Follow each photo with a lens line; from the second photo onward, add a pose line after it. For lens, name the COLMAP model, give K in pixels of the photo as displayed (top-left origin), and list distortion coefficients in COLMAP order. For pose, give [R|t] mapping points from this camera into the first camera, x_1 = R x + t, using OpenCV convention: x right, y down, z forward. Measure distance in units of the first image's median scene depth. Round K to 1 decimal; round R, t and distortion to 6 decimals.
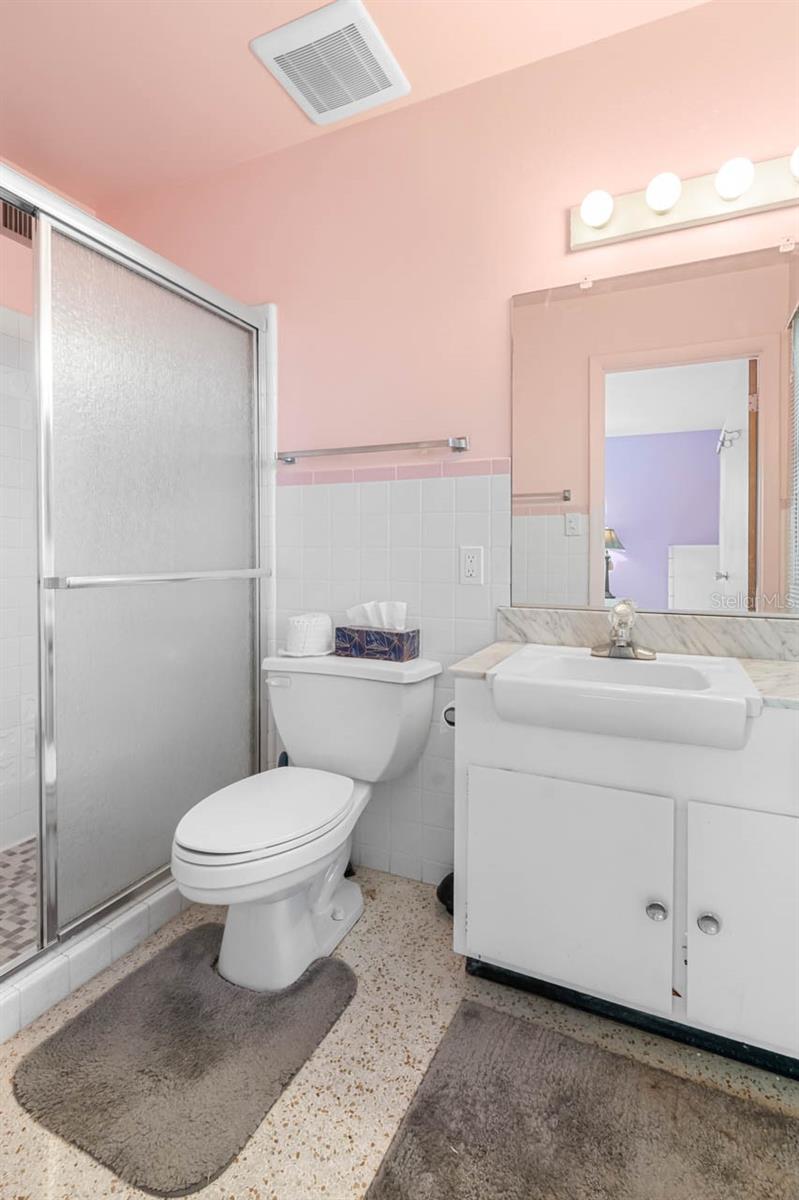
lens RADIAL K [[582.3, 0, 409.7], [0, 582.3, 561.2], [0, 0, 1]] dist [0.005221, -0.000368]
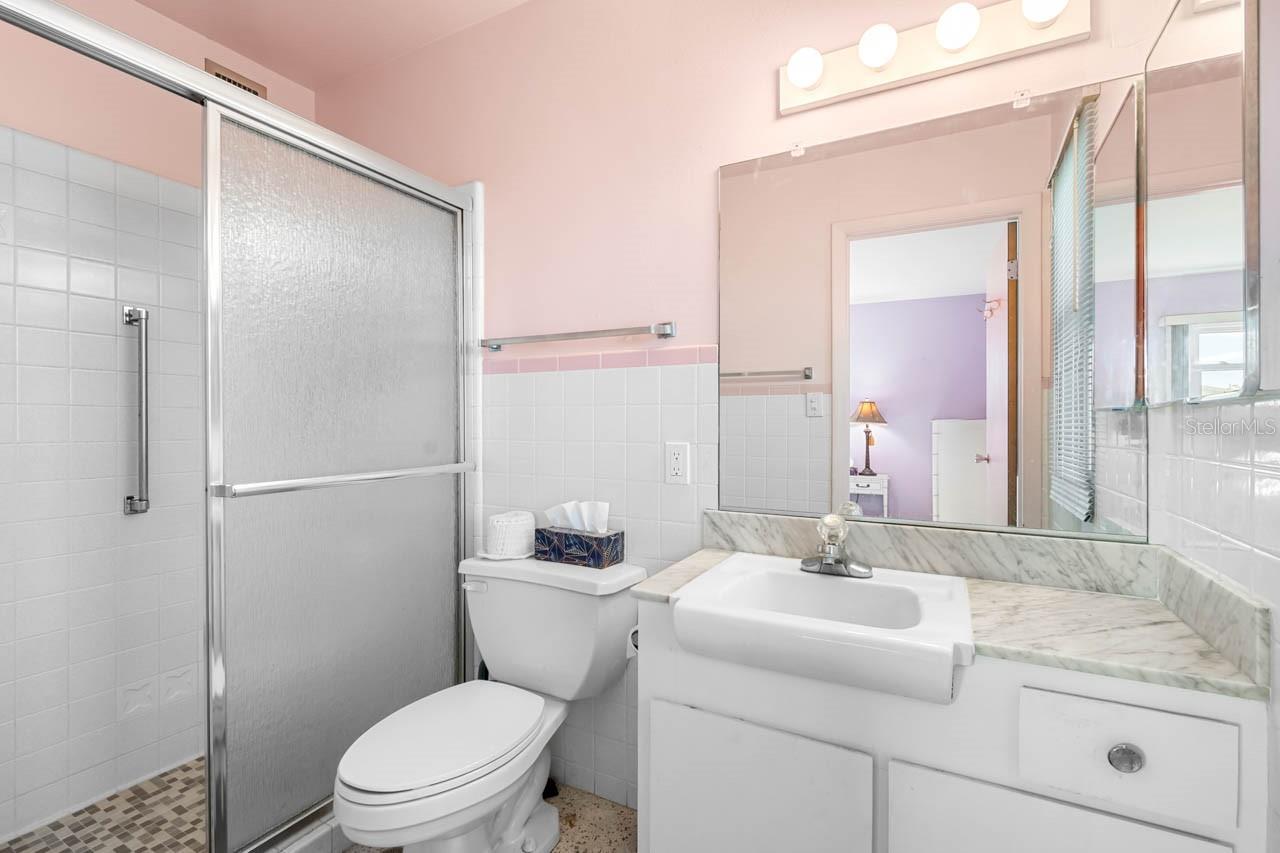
lens RADIAL K [[589.8, 0, 641.4], [0, 589.8, 427.2], [0, 0, 1]] dist [0.002618, 0.000318]
pose [[0.997747, -0.008326, -0.066563, 0.114908], [0.008335, 0.999965, -0.000129, -0.050959], [0.066562, -0.000426, 0.997782, 0.074555]]
